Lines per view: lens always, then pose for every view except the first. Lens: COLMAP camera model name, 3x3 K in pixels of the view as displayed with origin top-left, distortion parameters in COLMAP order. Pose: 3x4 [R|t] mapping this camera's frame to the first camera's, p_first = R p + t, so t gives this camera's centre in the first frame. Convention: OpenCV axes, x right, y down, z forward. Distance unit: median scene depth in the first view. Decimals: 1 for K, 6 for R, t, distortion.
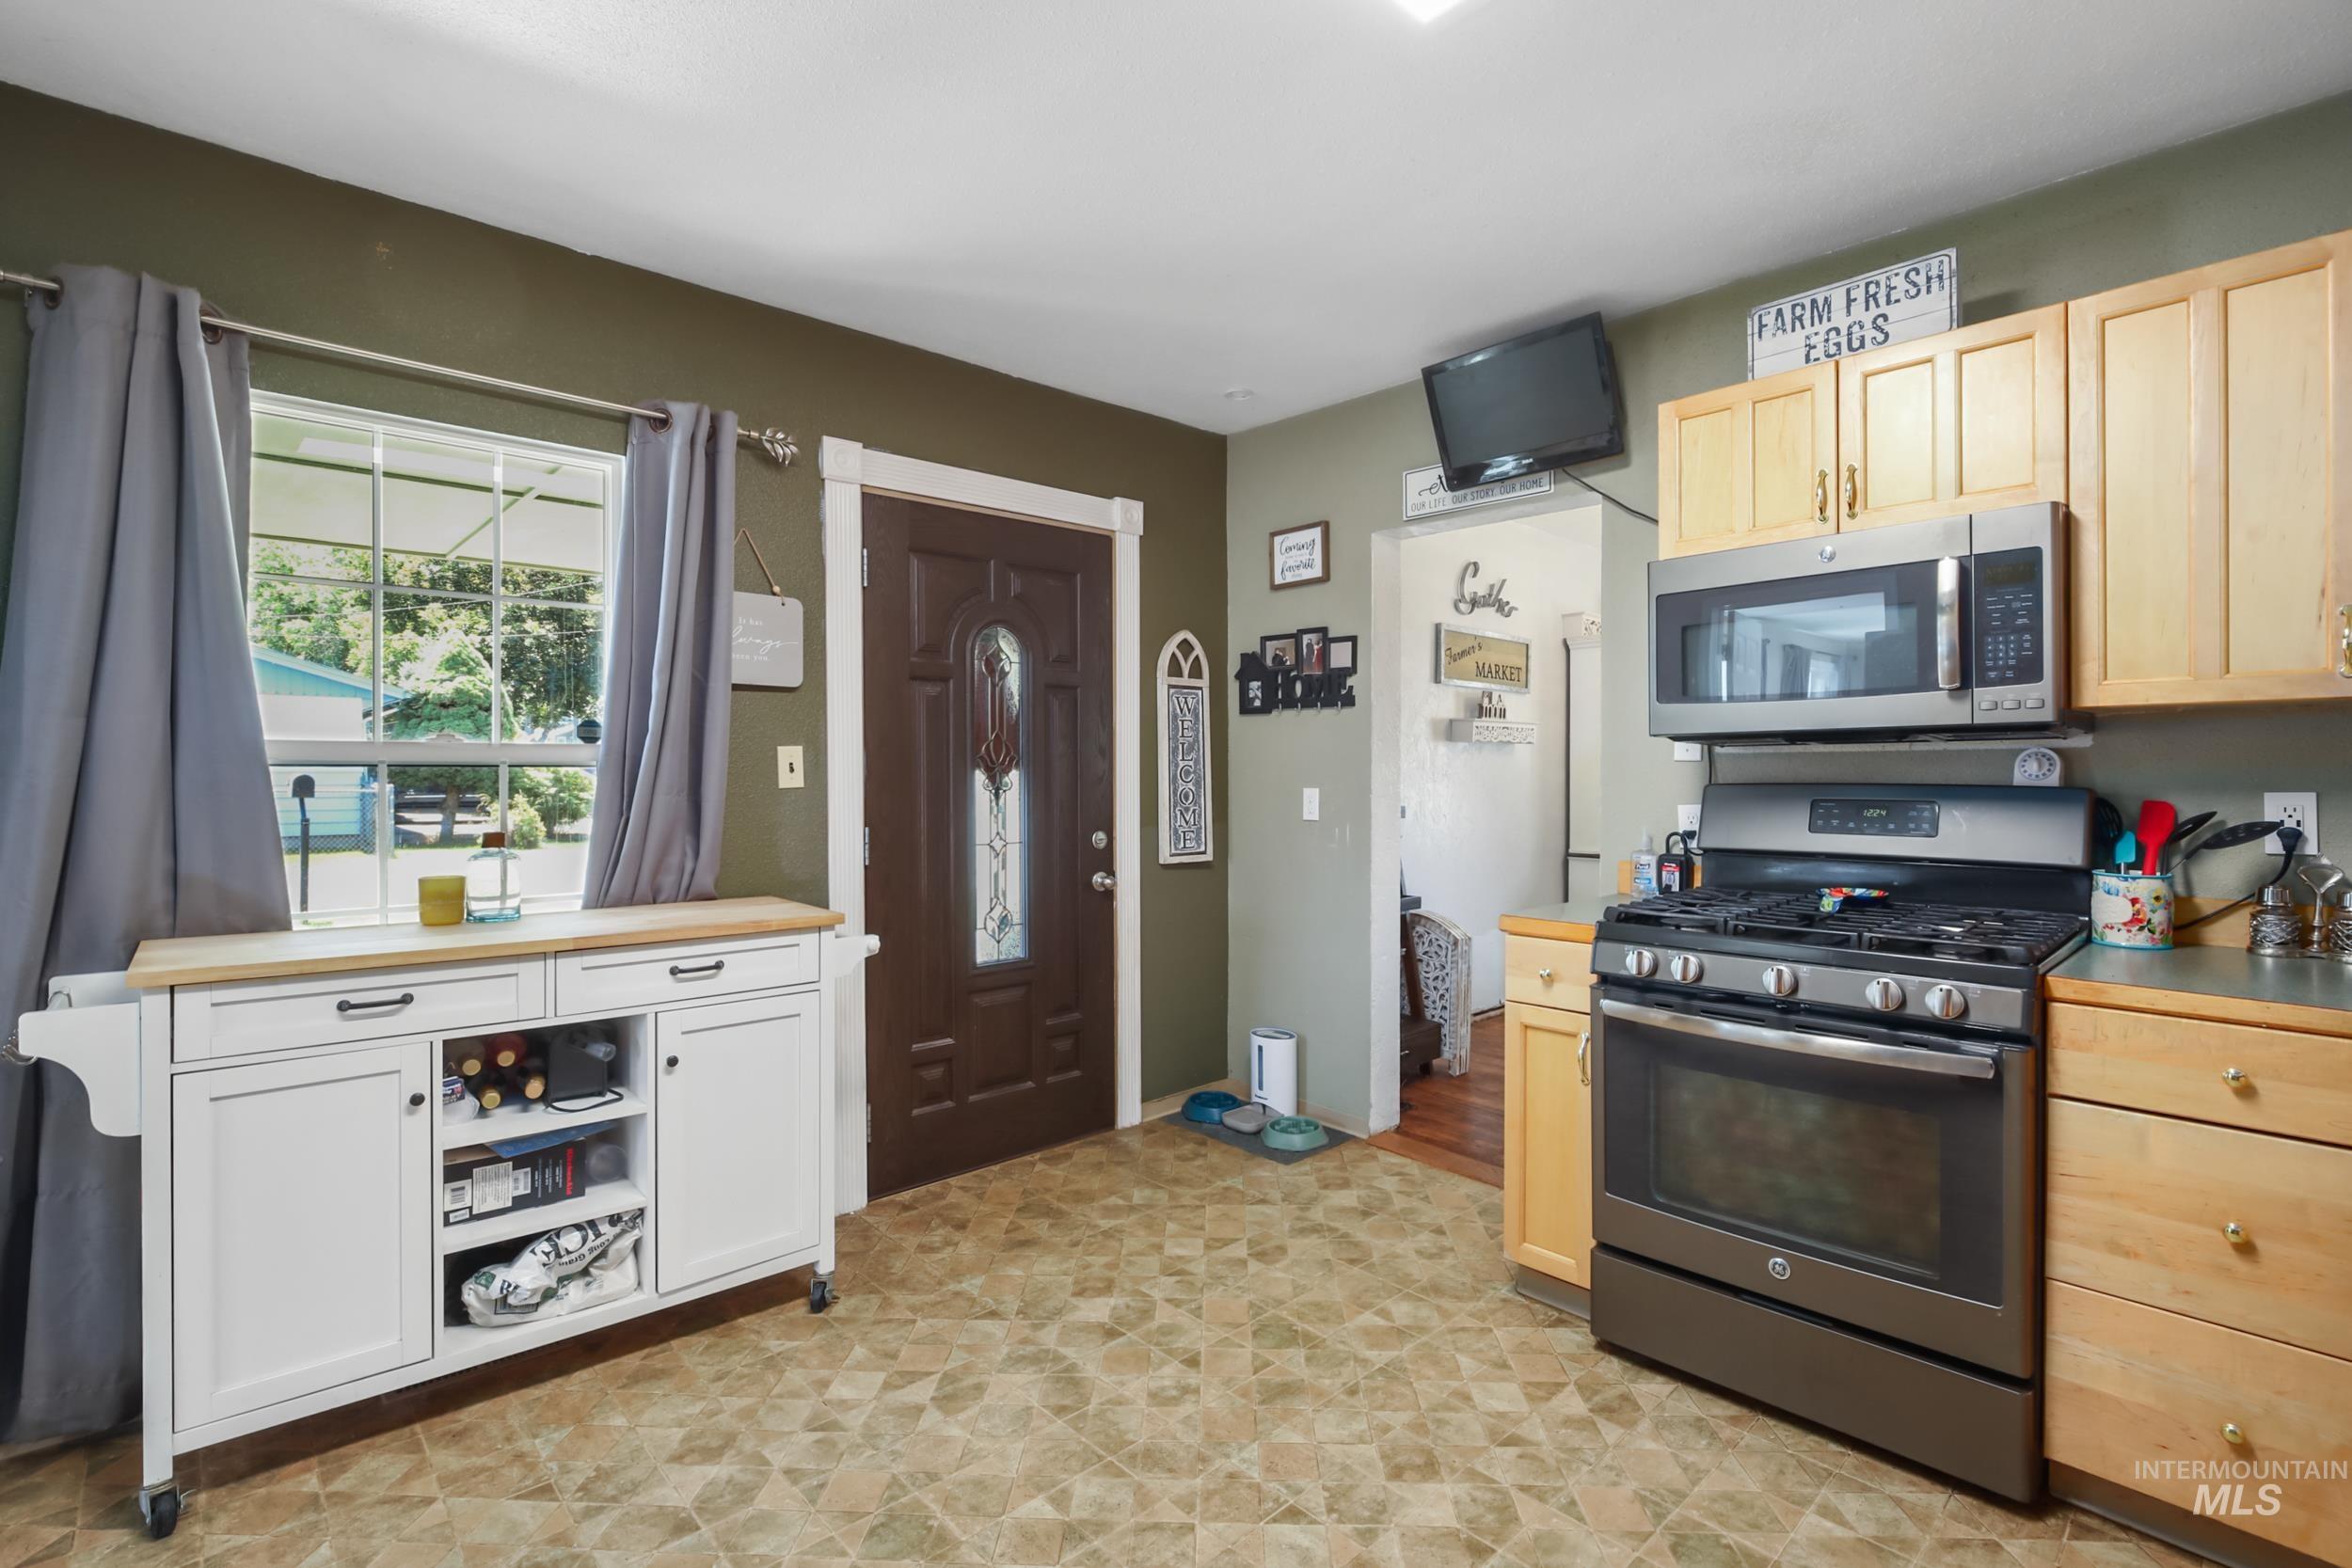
lens RADIAL K [[1086.5, 0, 1166.4], [0, 1086.5, 777.1], [0, 0, 1]] dist [-0.002219, 0.000282]
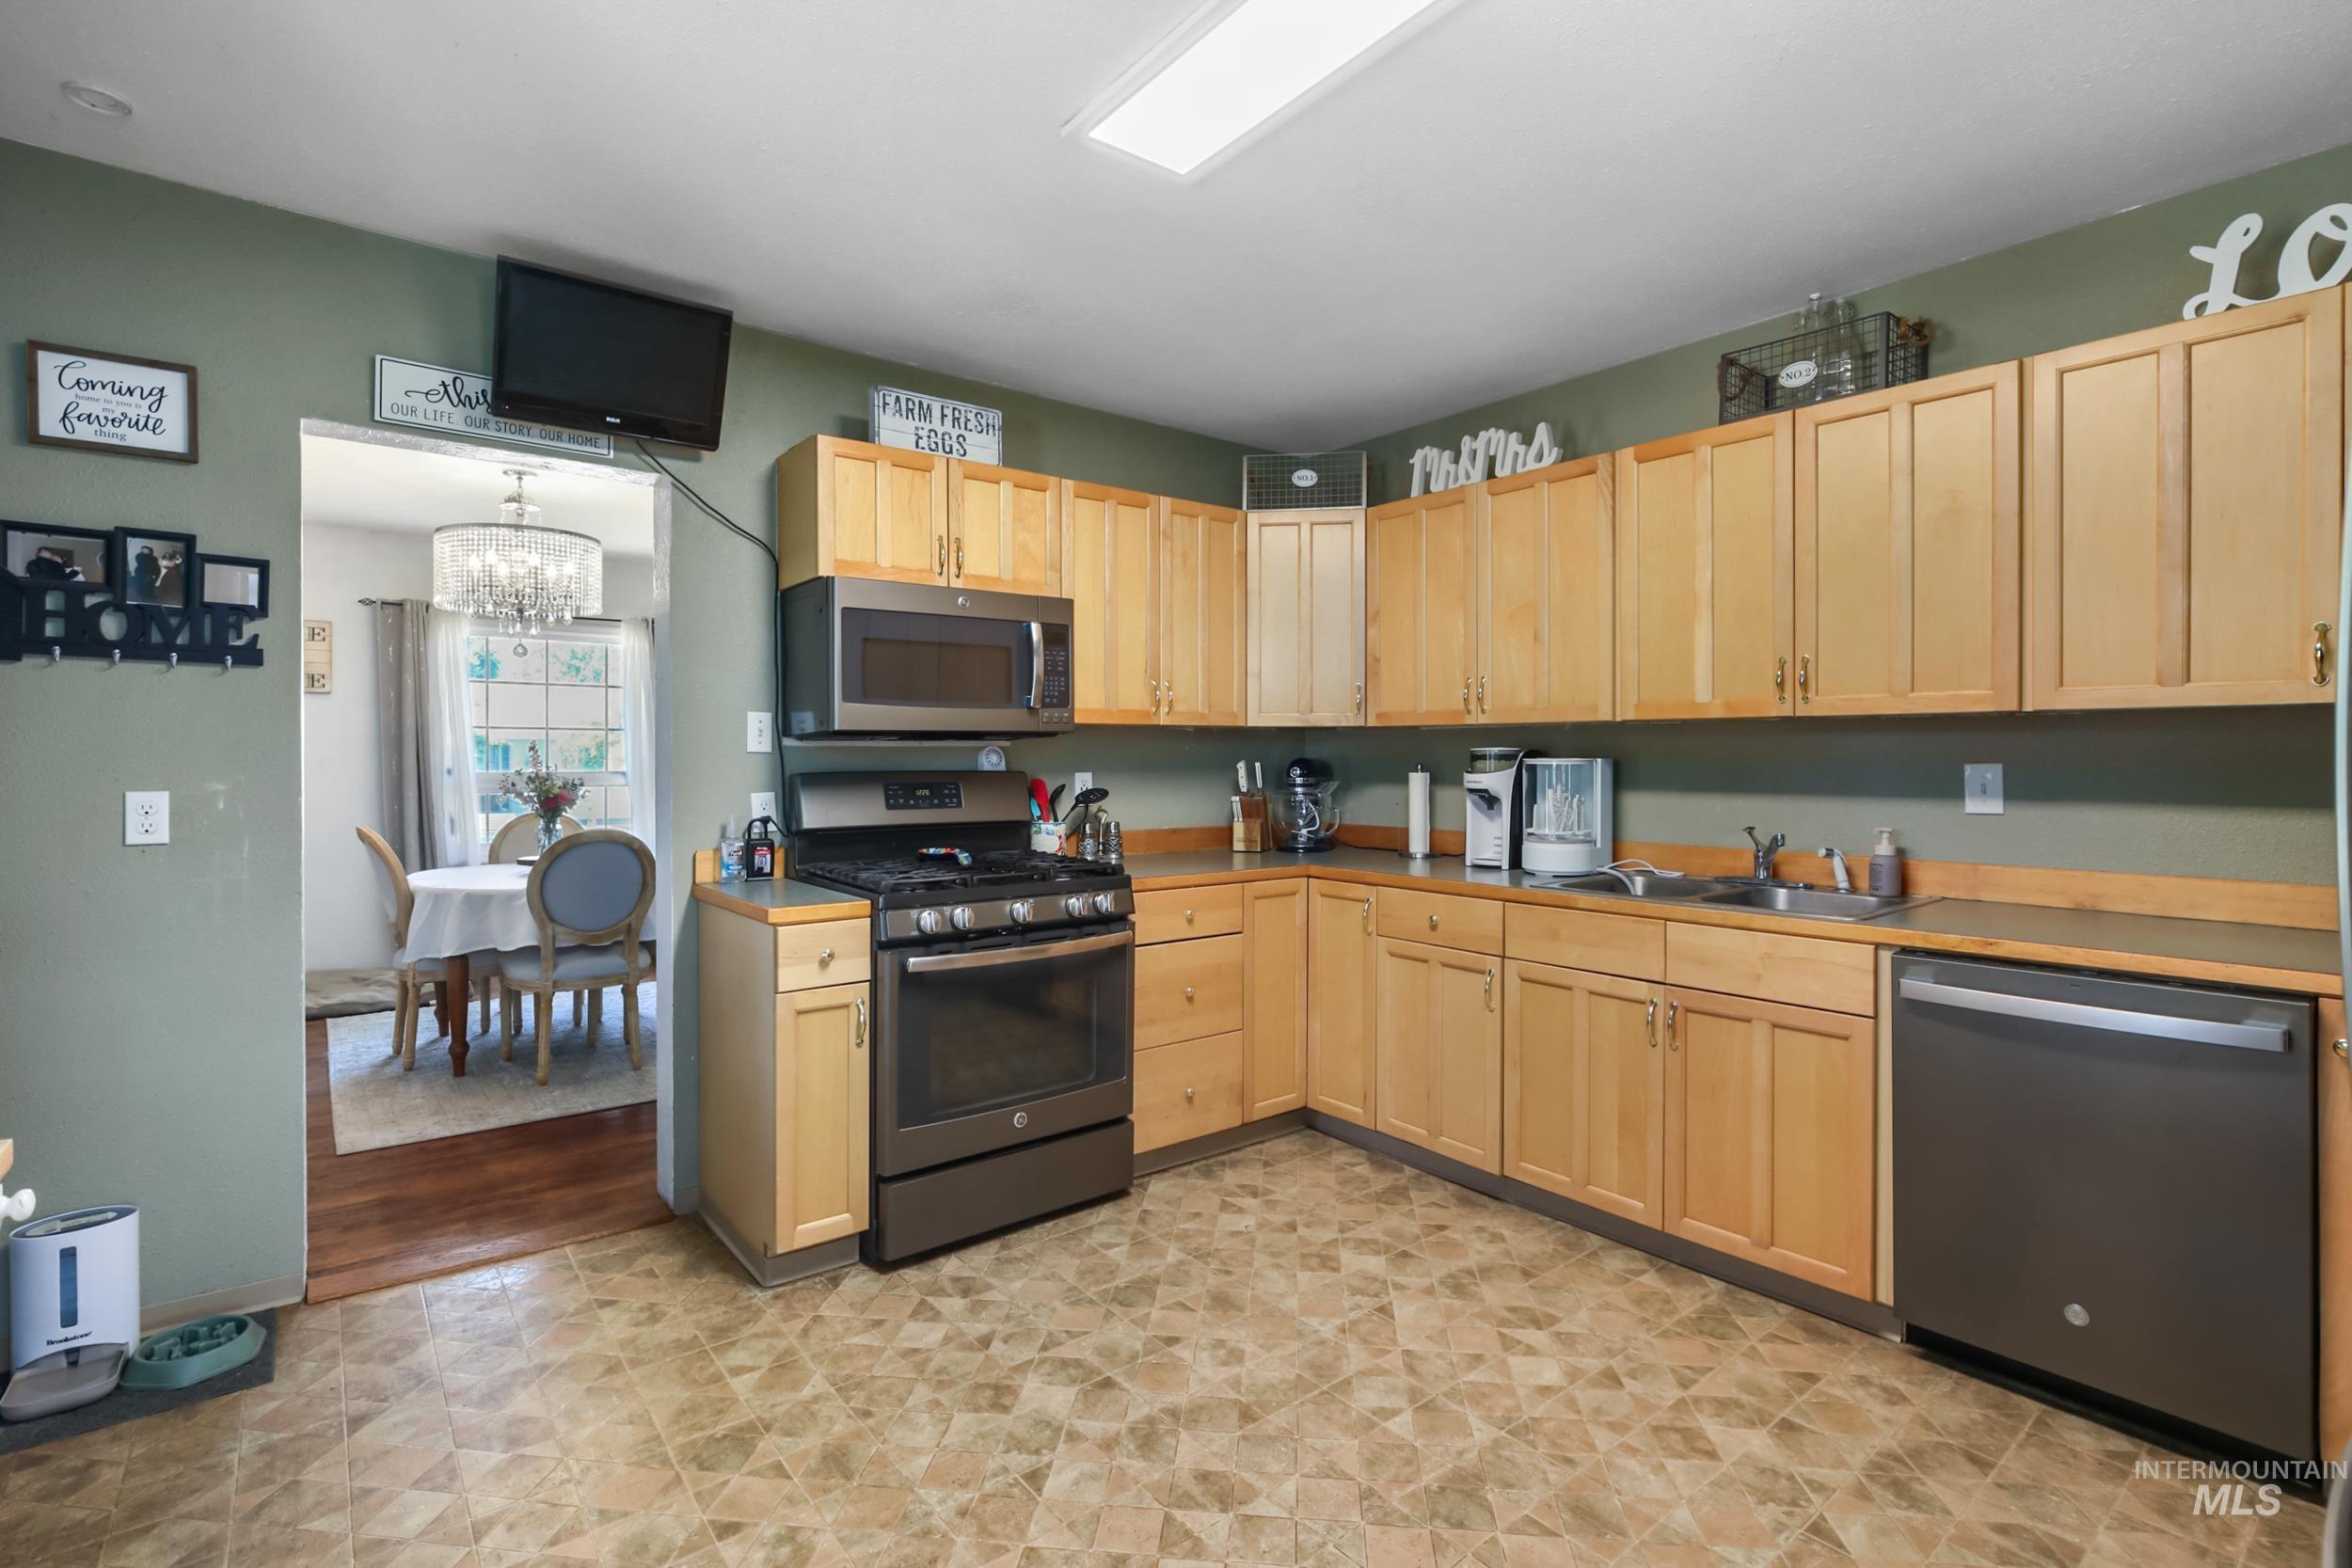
lens RADIAL K [[1101.0, 0, 1178.4], [0, 1101.0, 763.5], [0, 0, 1]] dist [0.001124, 0.000679]
pose [[0.065698, -0.004733, 0.997828, -0.637228], [0.006991, 0.999966, 0.004283, -0.006070], [-0.997815, 0.006694, 0.065729, 0.542402]]
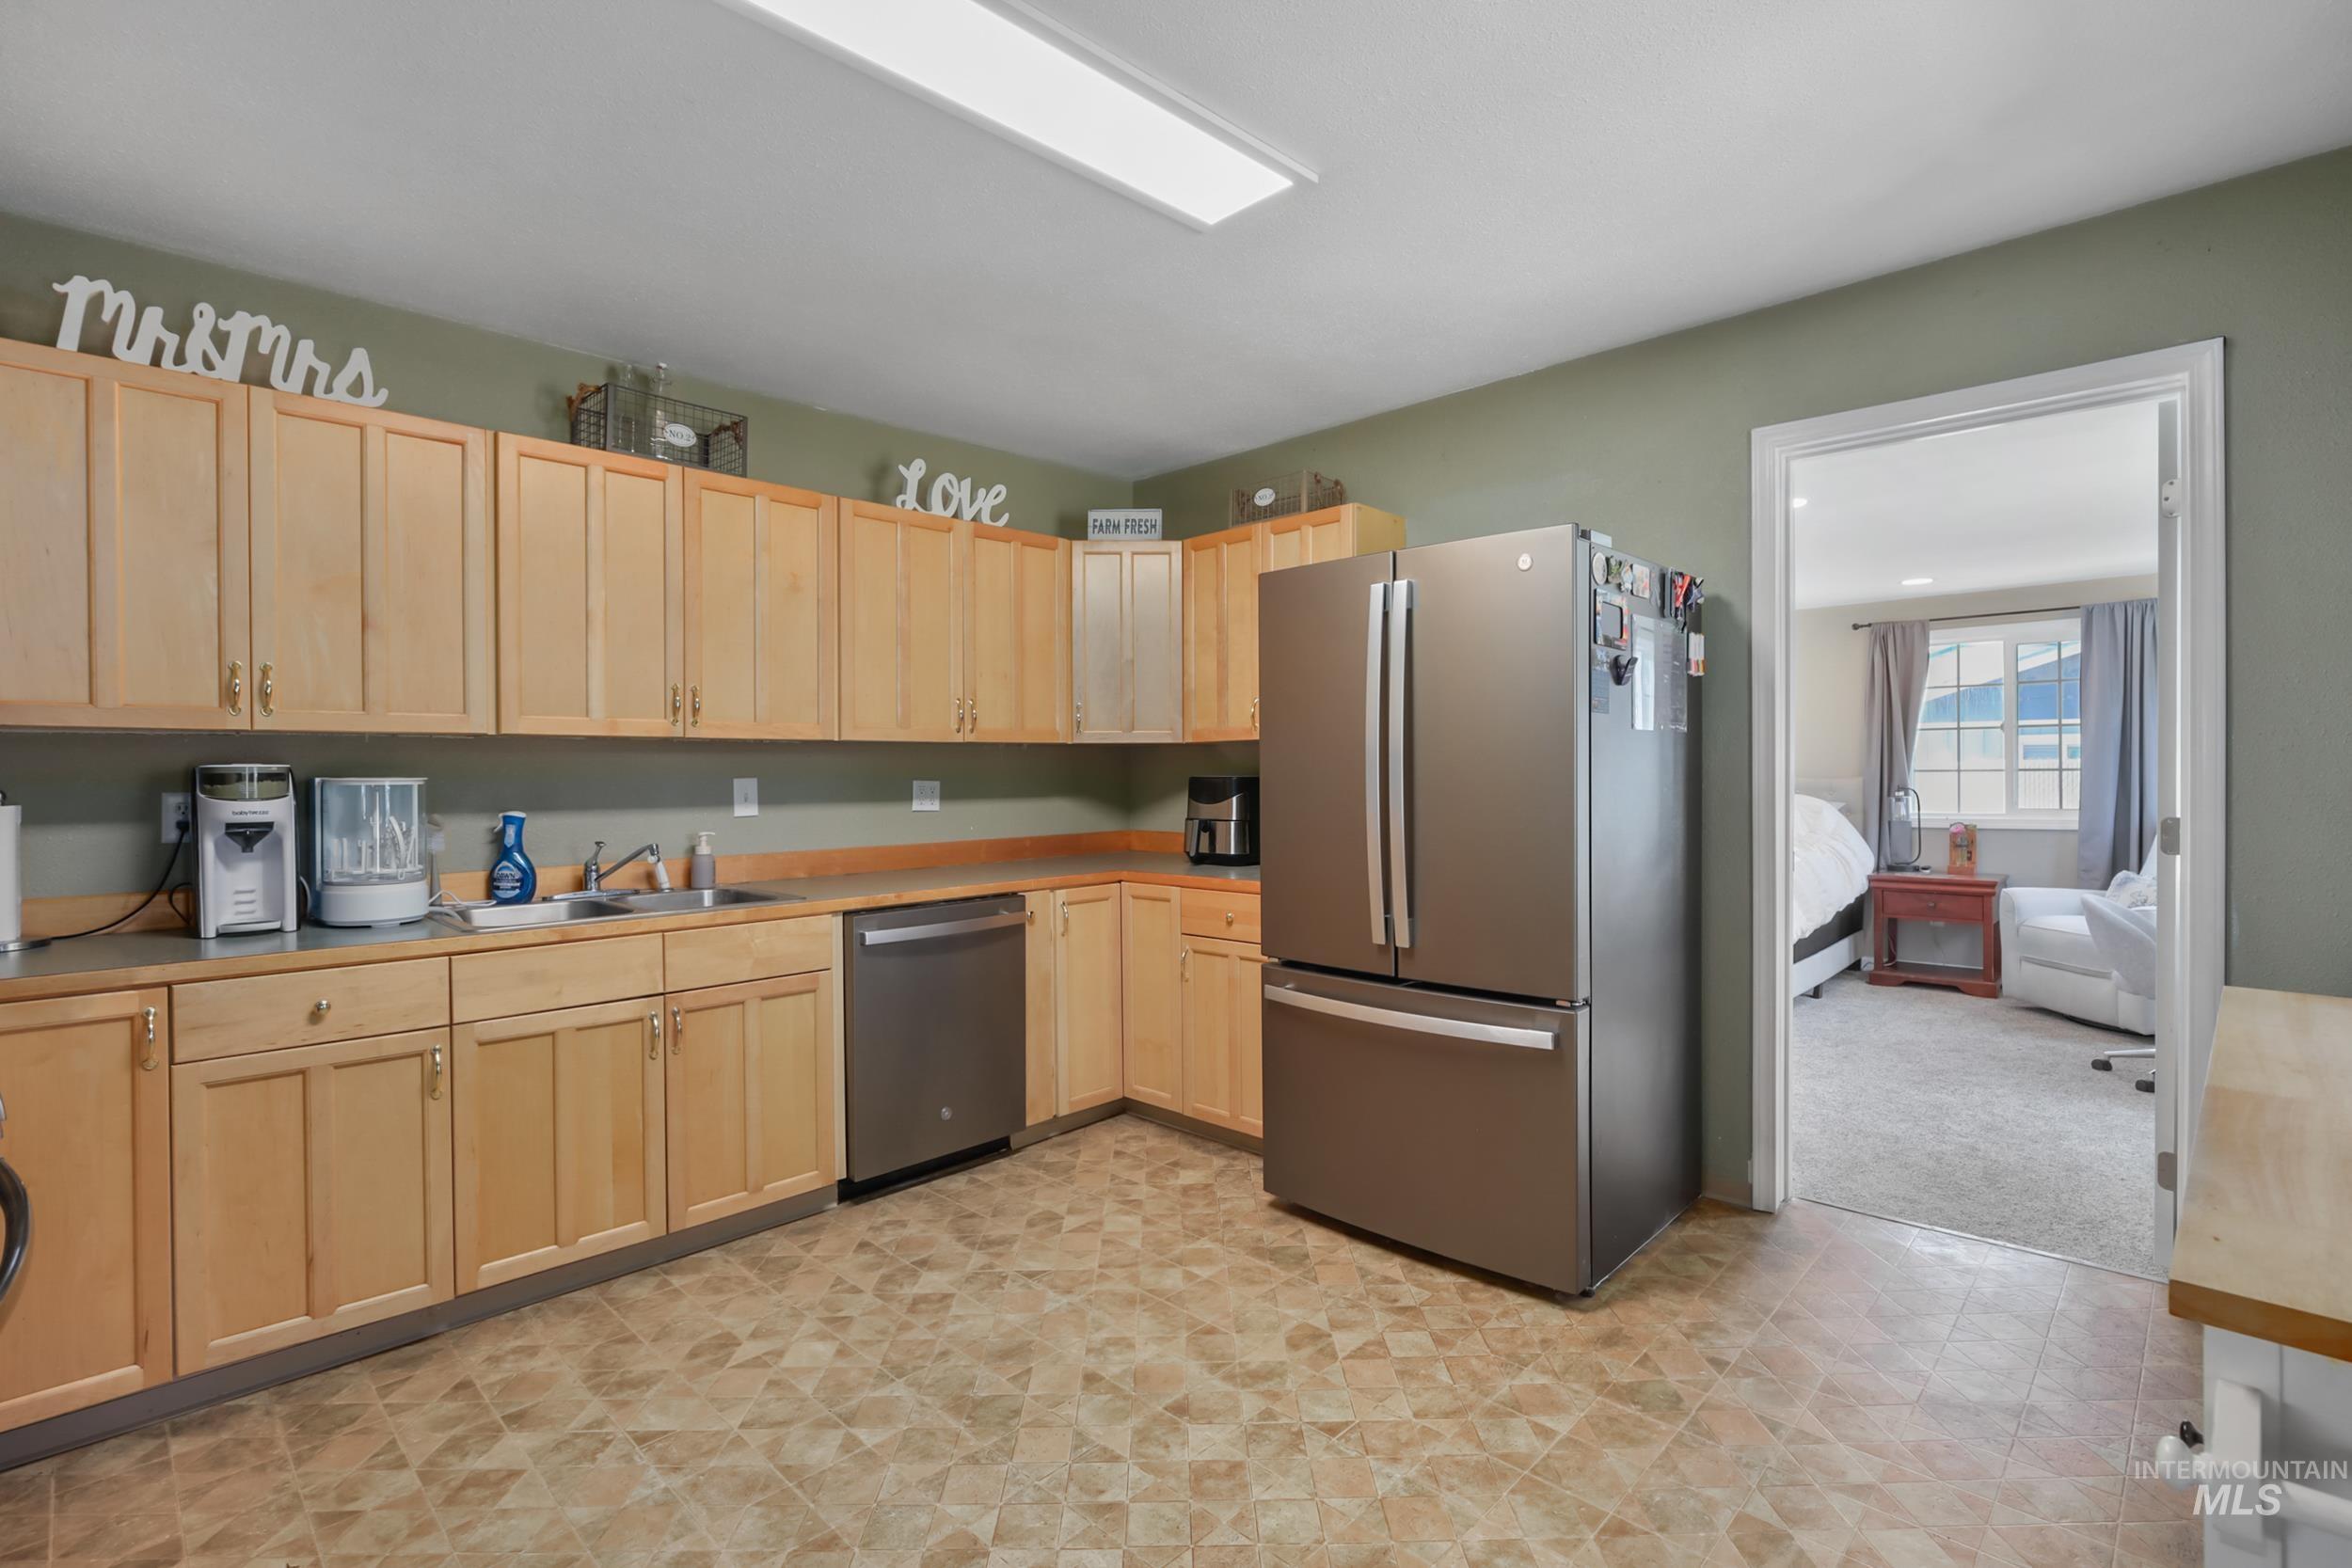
lens RADIAL K [[1096.0, 0, 1176.0], [0, 1096.0, 784.0], [0, 0, 1]] dist [-0.000741, 0.001202]
pose [[-0.998587, 0.012417, -0.051667, -0.029694], [0.011493, 0.999769, 0.018136, -0.007544], [0.051881, 0.017516, -0.998500, 1.221503]]
